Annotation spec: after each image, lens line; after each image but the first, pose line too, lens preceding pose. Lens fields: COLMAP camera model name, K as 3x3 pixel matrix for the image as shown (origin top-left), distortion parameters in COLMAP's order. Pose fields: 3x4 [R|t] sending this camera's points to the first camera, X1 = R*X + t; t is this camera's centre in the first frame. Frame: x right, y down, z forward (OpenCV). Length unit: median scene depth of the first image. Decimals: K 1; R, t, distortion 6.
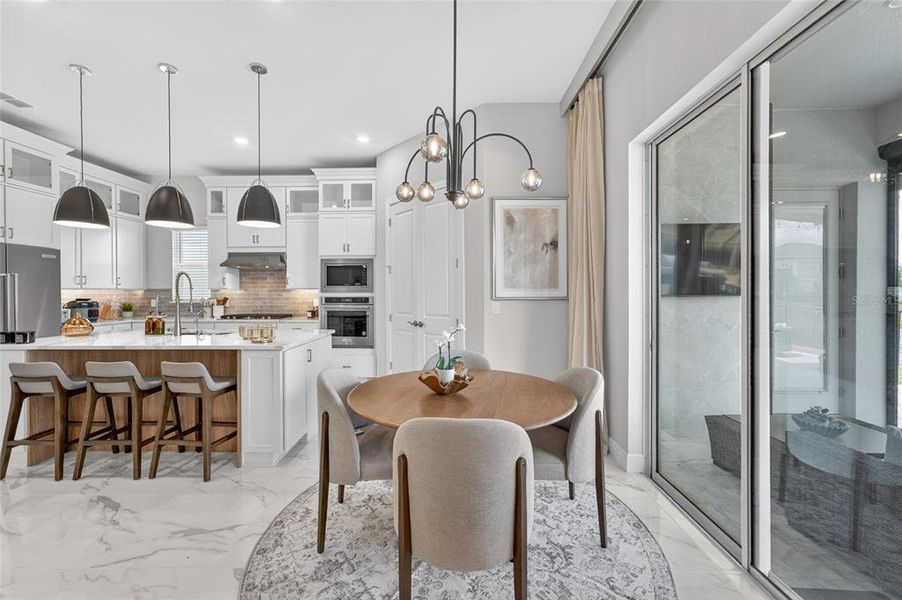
lens RADIAL K [[361.9, 0, 446.4], [0, 361.9, 294.6], [0, 0, 1]] dist [-0.007347, 0.006922]
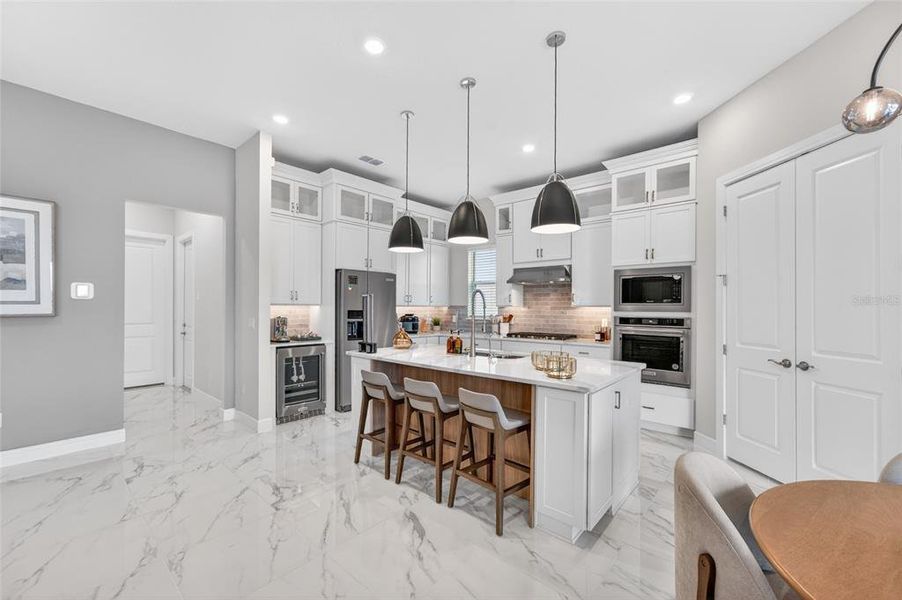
lens RADIAL K [[361.9, 0, 452.8], [0, 361.9, 306.5], [0, 0, 1]] dist [-0.007347, 0.006922]
pose [[0.772197, 0.004823, -0.635365, -0.146765], [-0.009623, 0.999945, -0.004104, -0.012454], [0.635310, 0.009283, 0.772201, 0.186972]]
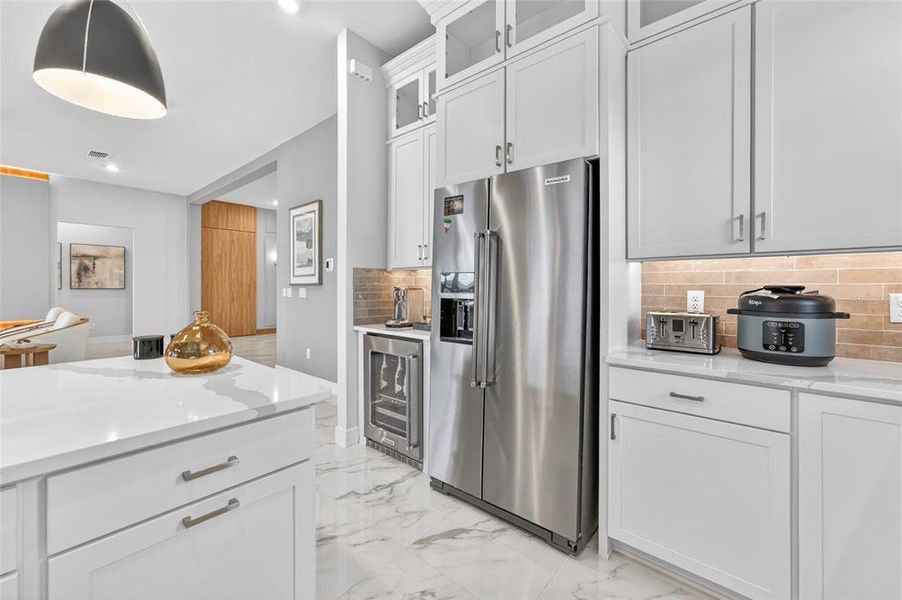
lens RADIAL K [[361.9, 0, 458.9], [0, 361.9, 286.6], [0, 0, 1]] dist [-0.007347, 0.006922]
pose [[-0.620478, 0.003448, -0.784216, -0.745992], [-0.000874, 0.999987, 0.005089, 0.013990], [0.784223, 0.003843, -0.620467, 1.242291]]
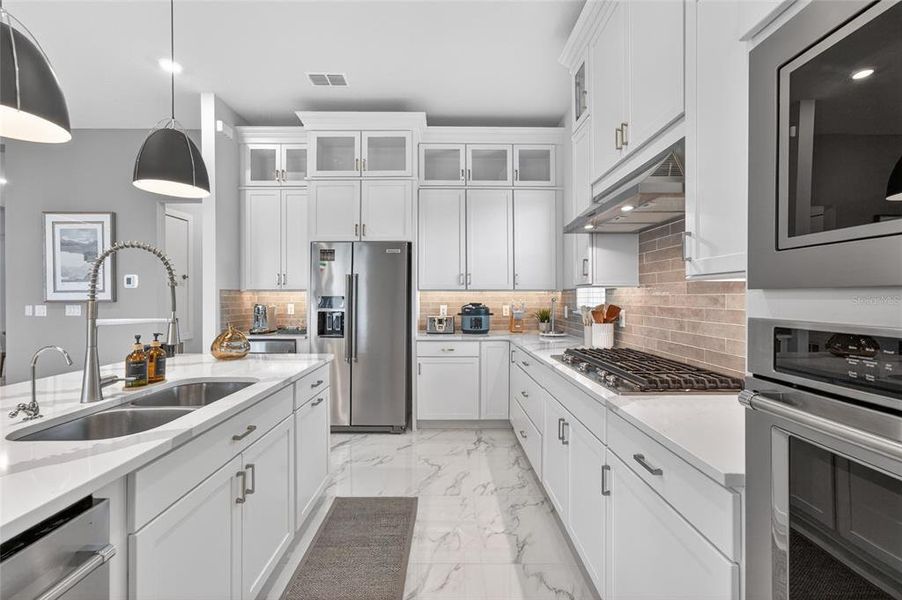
lens RADIAL K [[361.9, 0, 448.6], [0, 361.9, 297.0], [0, 0, 1]] dist [-0.007347, 0.006922]
pose [[0.039636, 0.001169, -0.999214, -0.276952], [-0.004130, 0.999991, 0.001006, -0.003191], [0.999206, 0.004087, 0.039640, 1.161009]]
